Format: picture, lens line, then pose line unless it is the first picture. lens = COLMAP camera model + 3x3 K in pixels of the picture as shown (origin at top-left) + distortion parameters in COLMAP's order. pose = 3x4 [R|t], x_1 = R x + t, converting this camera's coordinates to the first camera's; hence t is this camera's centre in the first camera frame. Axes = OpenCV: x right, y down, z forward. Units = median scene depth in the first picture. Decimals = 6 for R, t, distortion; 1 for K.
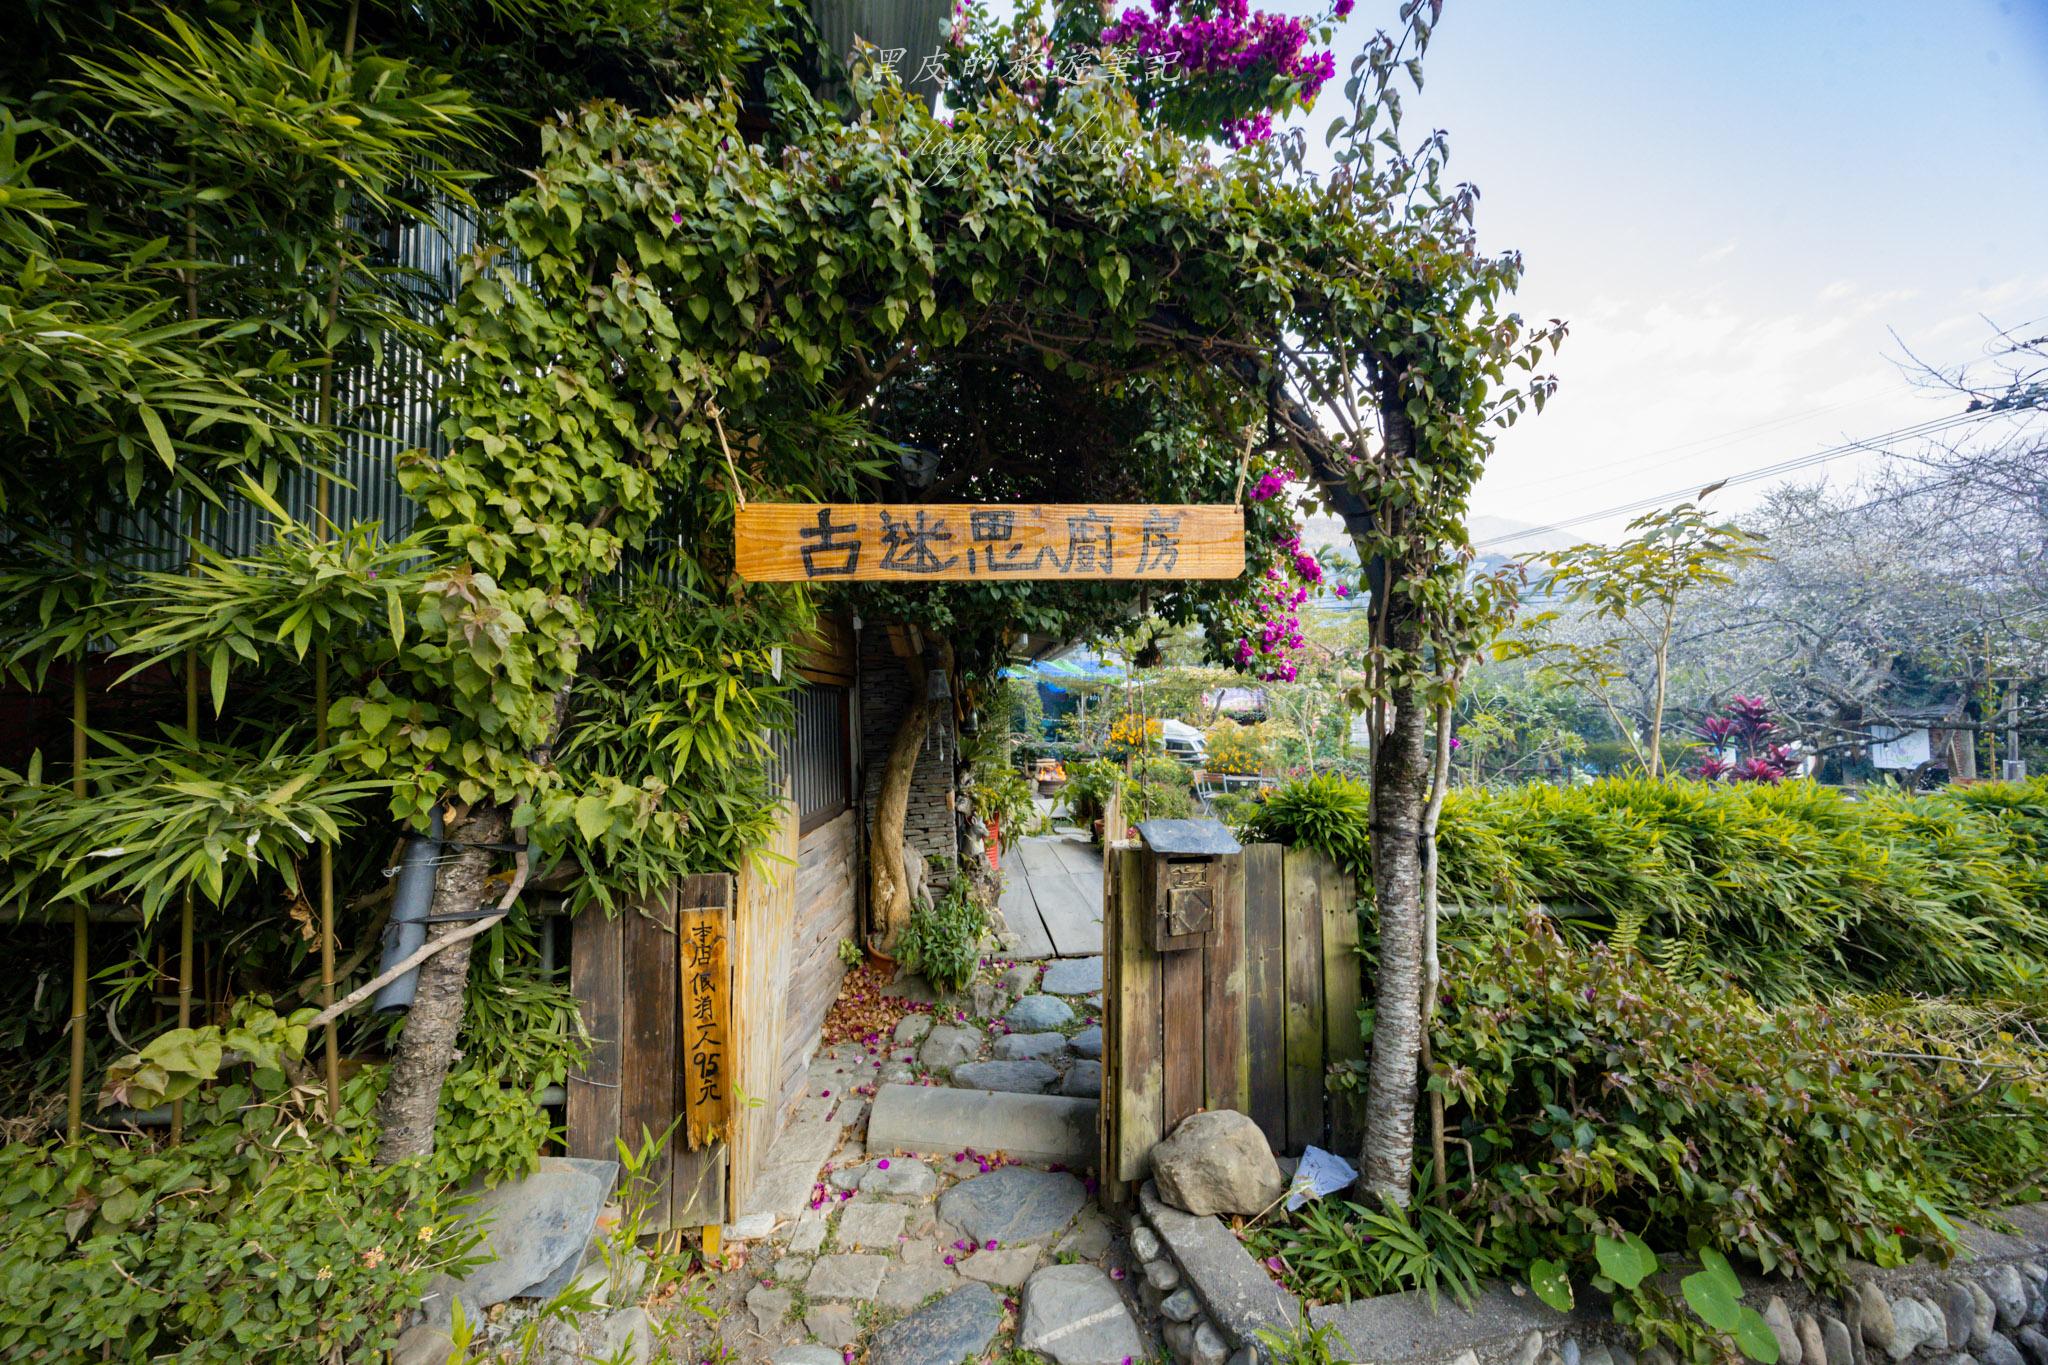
lens RADIAL K [[792.6, 0, 1024.0], [0, 792.6, 682.5], [0, 0, 1]] dist [-0.001632, -0.000665]
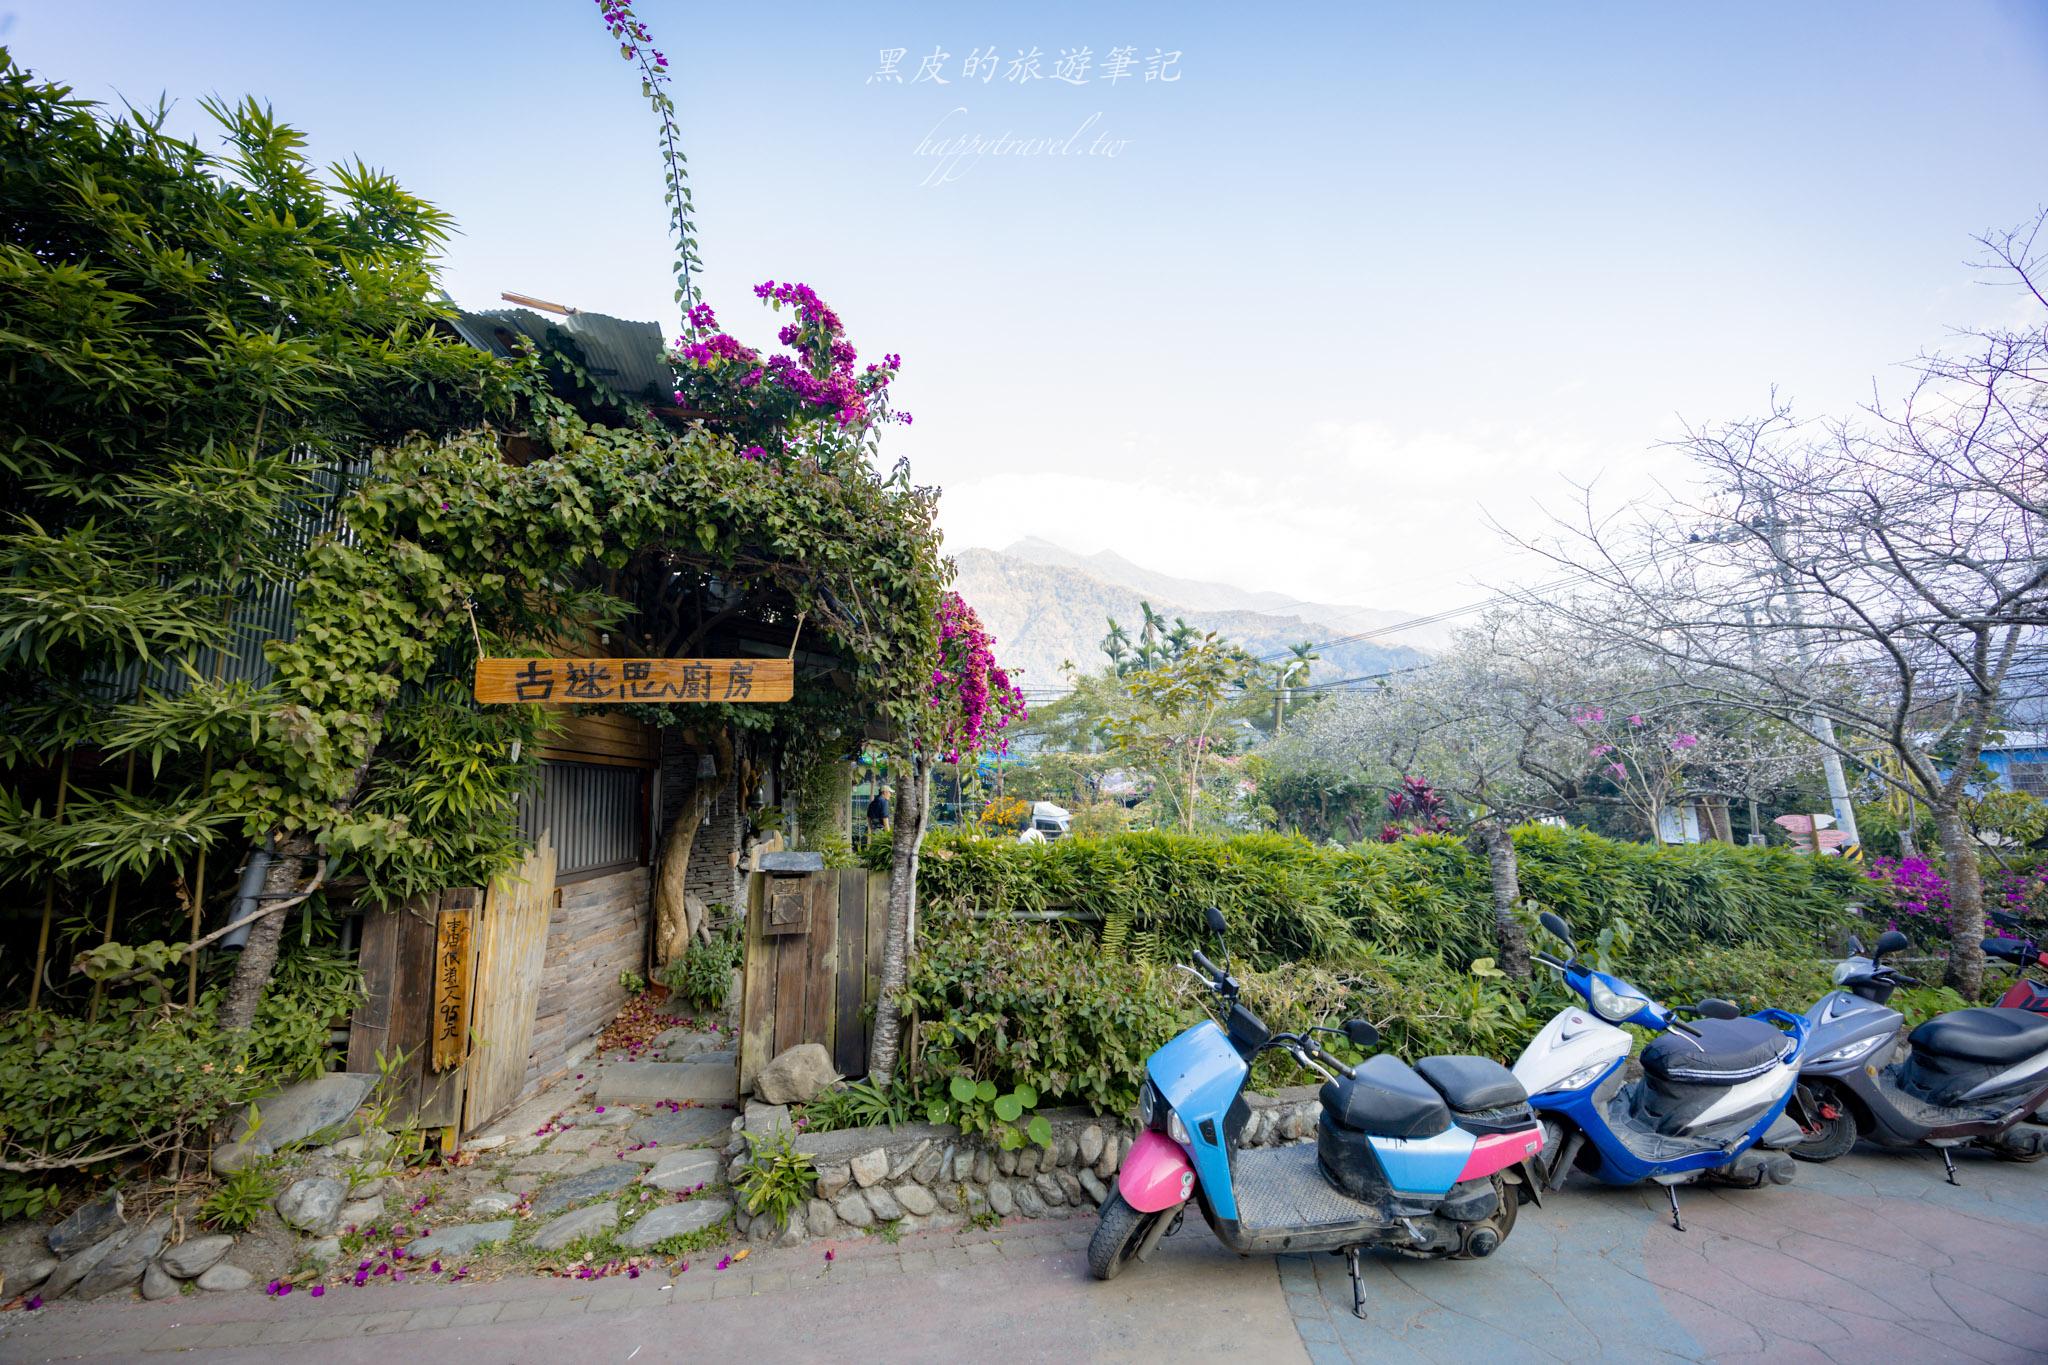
lens RADIAL K [[792.6, 0, 1024.0], [0, 792.6, 682.5], [0, 0, 1]] dist [-0.001632, -0.000665]
pose [[0.996481, 0.006332, 0.083585, 0.747446], [0.002598, 0.994331, -0.106295, 0.014327], [-0.083784, 0.106138, 0.990815, -0.884389]]
